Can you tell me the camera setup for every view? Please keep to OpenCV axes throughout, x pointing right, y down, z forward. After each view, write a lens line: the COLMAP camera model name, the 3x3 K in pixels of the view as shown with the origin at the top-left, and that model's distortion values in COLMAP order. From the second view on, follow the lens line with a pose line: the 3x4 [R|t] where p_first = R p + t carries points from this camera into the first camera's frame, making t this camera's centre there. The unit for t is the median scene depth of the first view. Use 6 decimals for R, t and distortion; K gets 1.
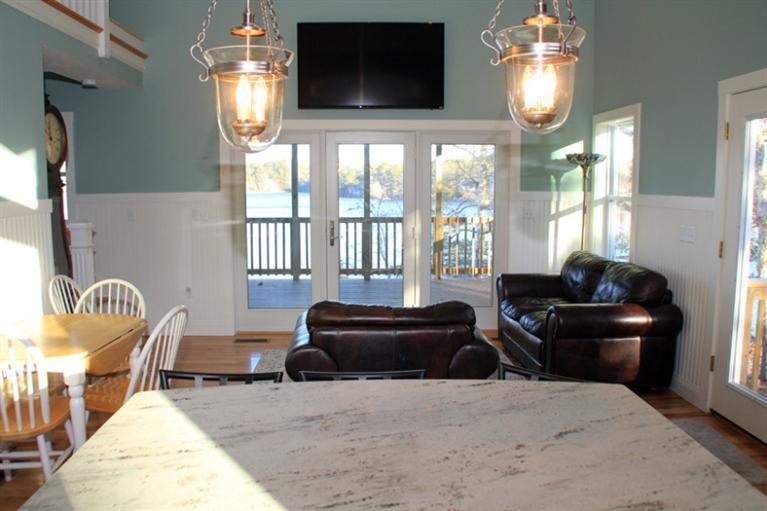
lens RADIAL K [[634.8, 0, 384.4], [0, 634.8, 256.3], [0, 0, 1]] dist [-0.161809, 0.091256]
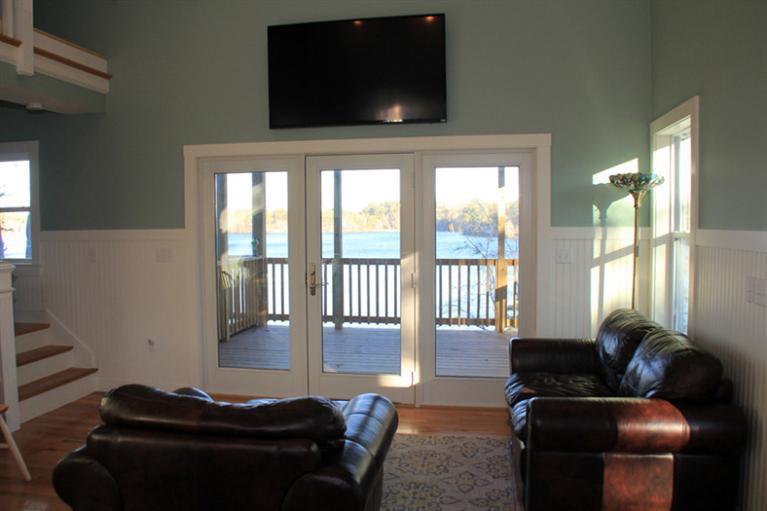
lens RADIAL K [[634.8, 0, 381.9], [0, 634.8, 256.1], [0, 0, 1]] dist [-0.161809, 0.091256]
pose [[0.976822, 0.005960, -0.213970, 0.183700], [-0.019149, 0.998037, -0.059622, -0.020338], [0.213195, 0.062337, 0.975019, 0.230895]]
